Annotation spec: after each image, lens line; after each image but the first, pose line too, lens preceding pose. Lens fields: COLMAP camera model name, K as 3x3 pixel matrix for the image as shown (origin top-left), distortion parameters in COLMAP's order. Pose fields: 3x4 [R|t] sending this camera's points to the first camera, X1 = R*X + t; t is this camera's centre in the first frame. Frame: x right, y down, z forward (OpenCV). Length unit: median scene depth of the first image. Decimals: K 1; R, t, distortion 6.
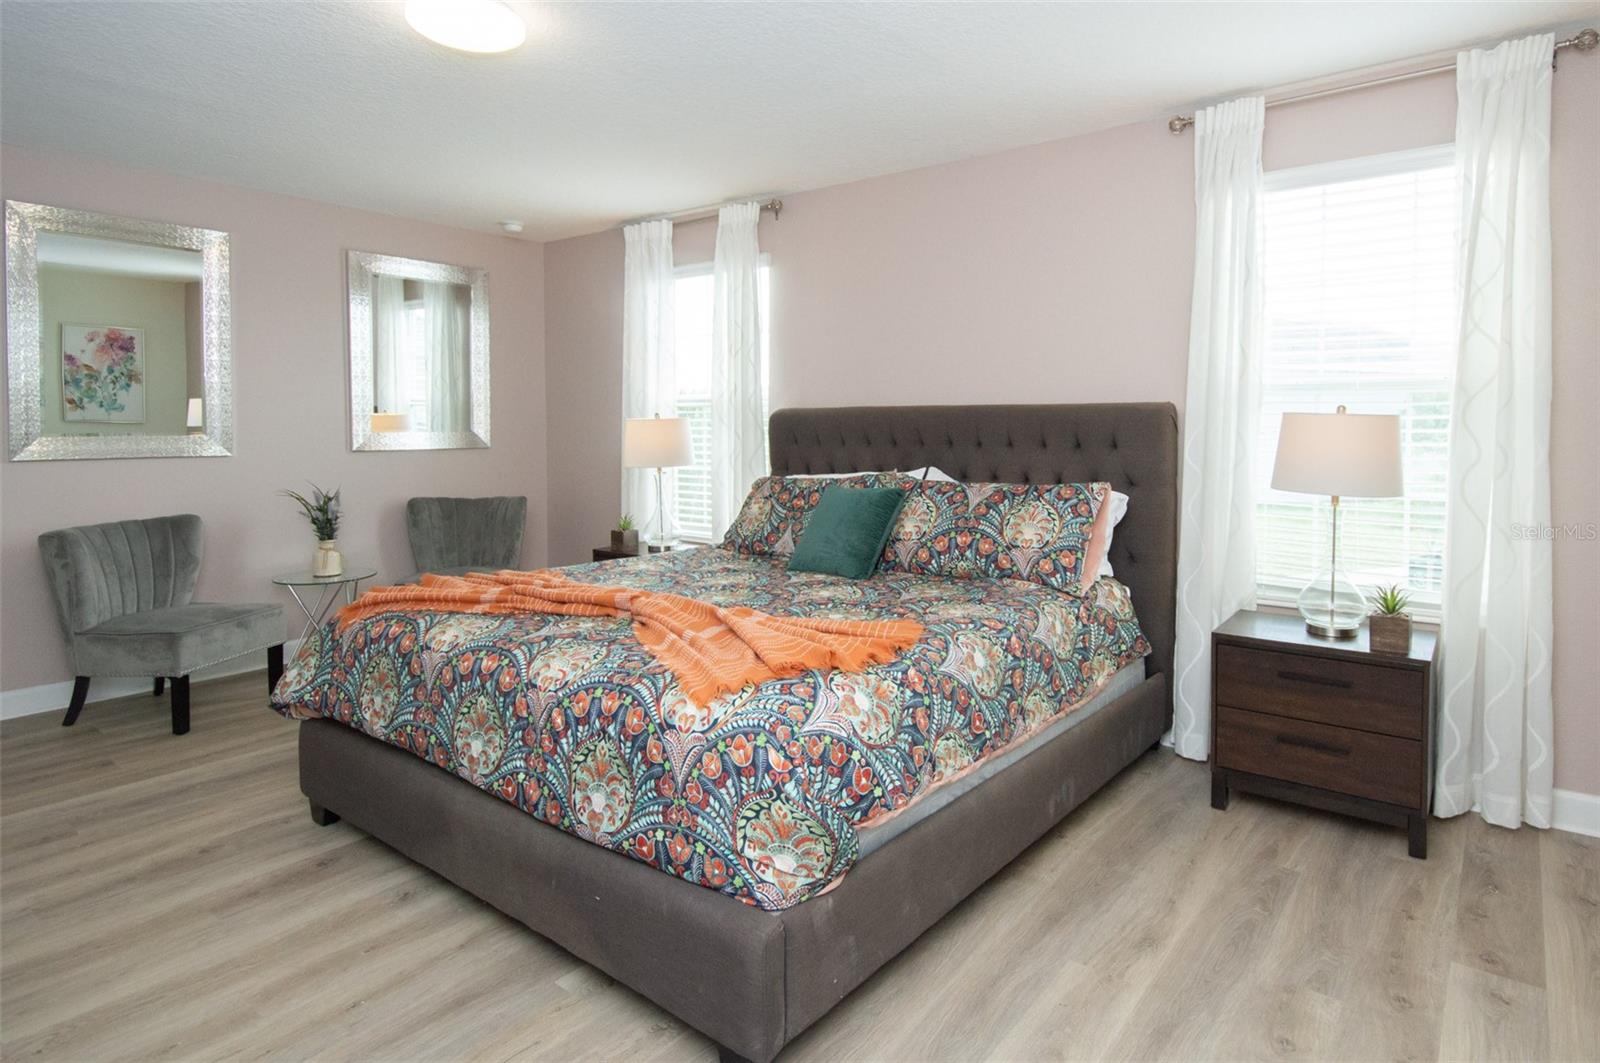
lens RADIAL K [[898.1, 0, 803.9], [0, 898.1, 447.5], [0, 0, 1]] dist [0.025213, -0.000207]
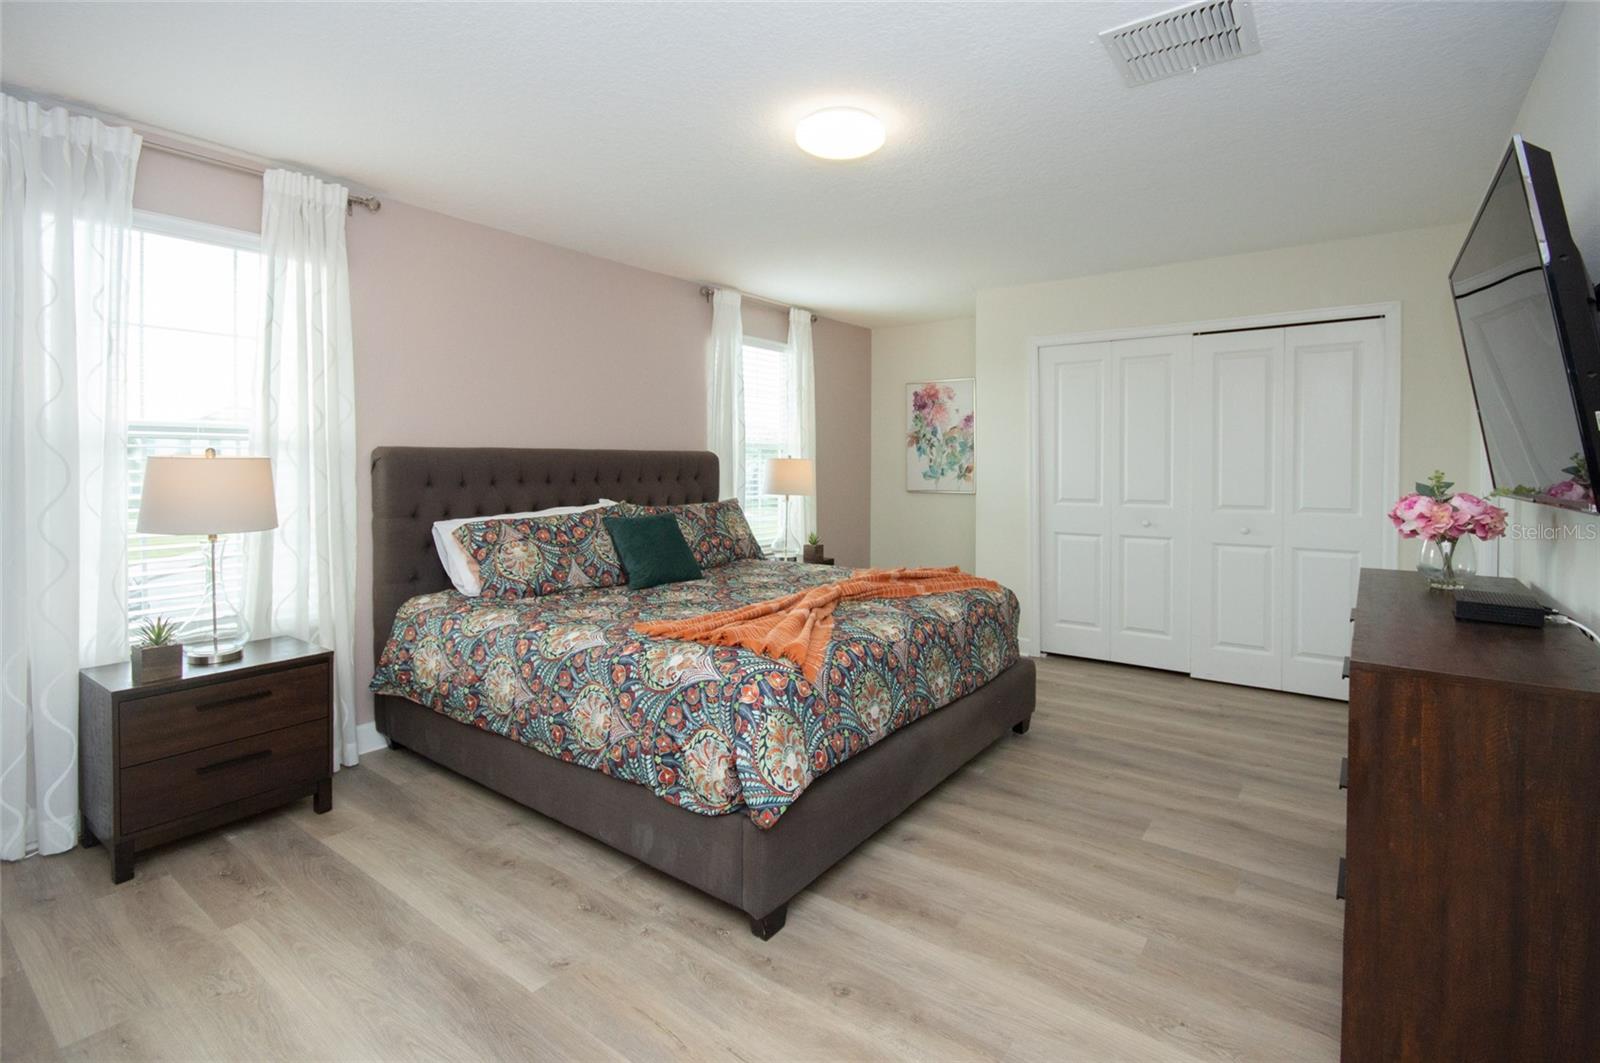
lens RADIAL K [[757.0, 0, 800.0], [0, 757.0, 531.5], [0, 0, 1]] dist [0.069903, 0.000063]
pose [[-0.033384, -0.089960, 0.995386, -0.859992], [0.037877, 0.995112, 0.091206, -0.018869], [-0.998725, 0.040747, -0.029813, 0.688469]]
